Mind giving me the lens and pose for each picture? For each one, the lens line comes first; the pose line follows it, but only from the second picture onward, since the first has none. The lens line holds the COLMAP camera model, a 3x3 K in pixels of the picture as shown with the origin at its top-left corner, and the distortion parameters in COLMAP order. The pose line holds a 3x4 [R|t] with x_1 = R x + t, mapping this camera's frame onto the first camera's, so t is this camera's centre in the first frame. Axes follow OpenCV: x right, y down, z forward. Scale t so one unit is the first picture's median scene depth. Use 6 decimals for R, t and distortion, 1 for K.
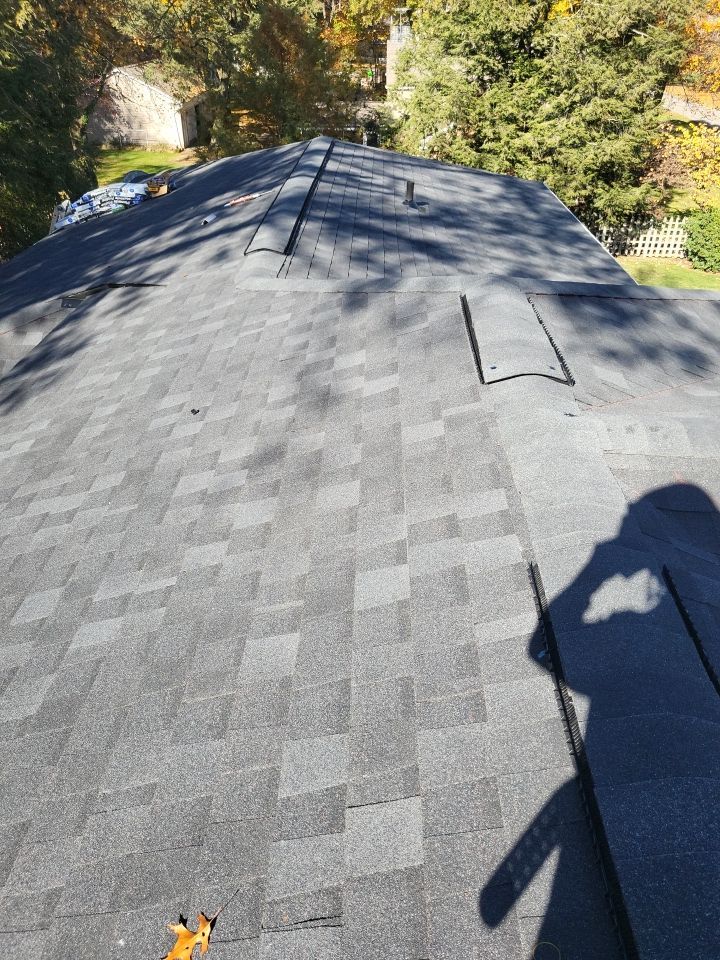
lens RADIAL K [[691.7, 0, 361.3], [0, 691.7, 476.4], [0, 0, 1]] dist [0.003590, 0.007707]
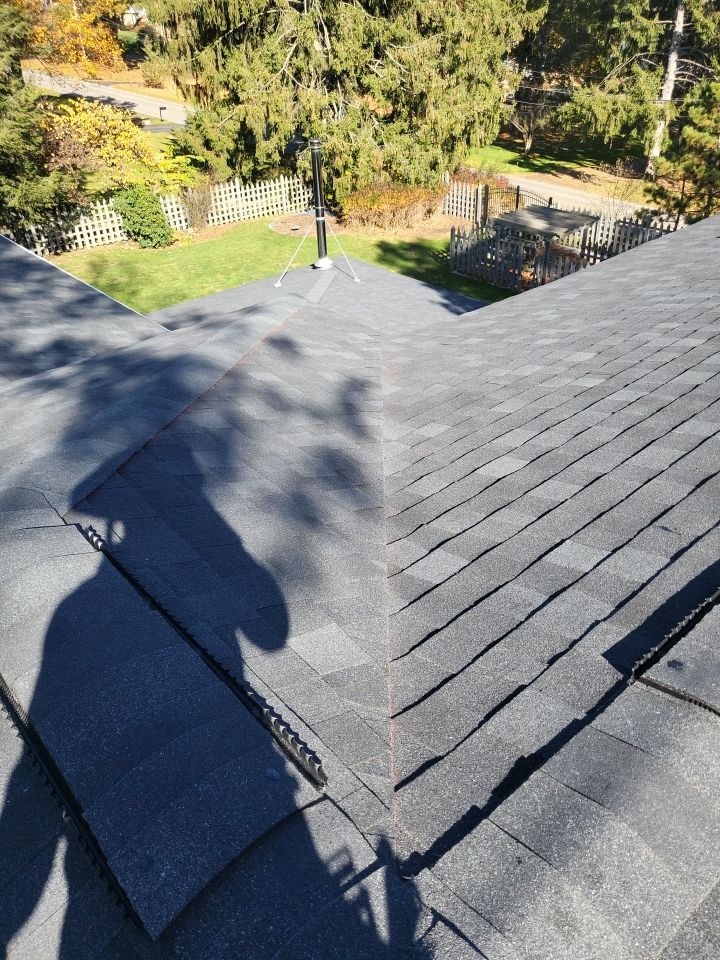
lens RADIAL K [[731.8, 0, 370.0], [0, 731.8, 482.2], [0, 0, 1]] dist [-0.021847, 0.024638]
pose [[0.719994, -0.407032, 0.562080, 0.010513], [0.398218, 0.905641, 0.145728, -0.030885], [-0.568358, 0.118907, 0.814144, 0.045894]]
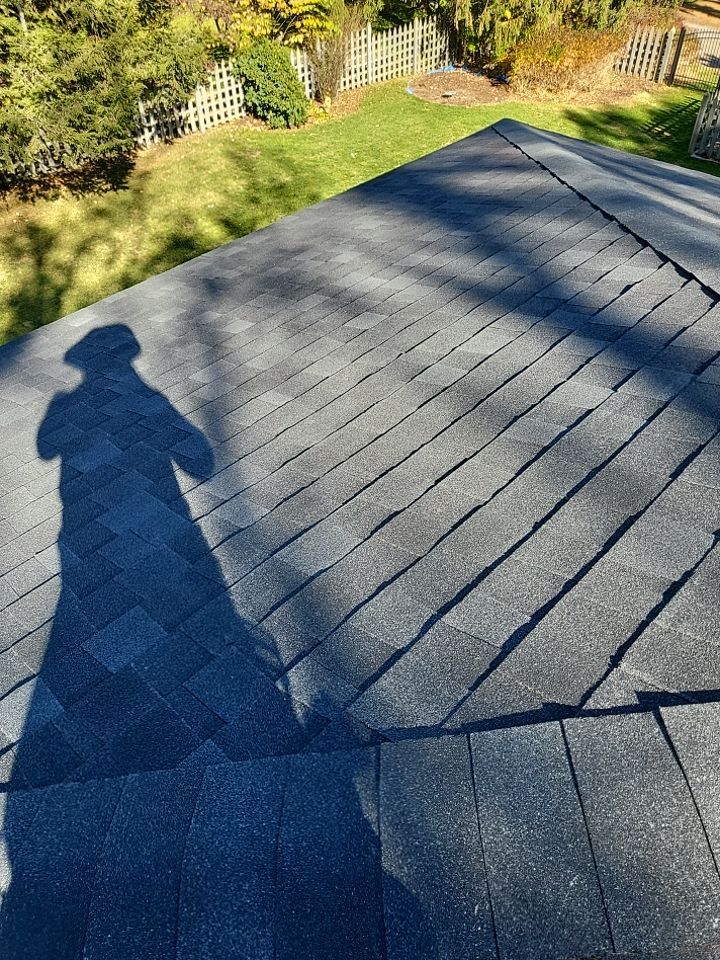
lens RADIAL K [[731.8, 0, 354.4], [0, 731.8, 489.9], [0, 0, 1]] dist [-0.021847, 0.024638]
pose [[0.668352, -0.539219, 0.512395, -0.054236], [0.424635, 0.842153, 0.332359, -0.201273], [-0.610730, -0.004552, 0.791826, 0.349619]]
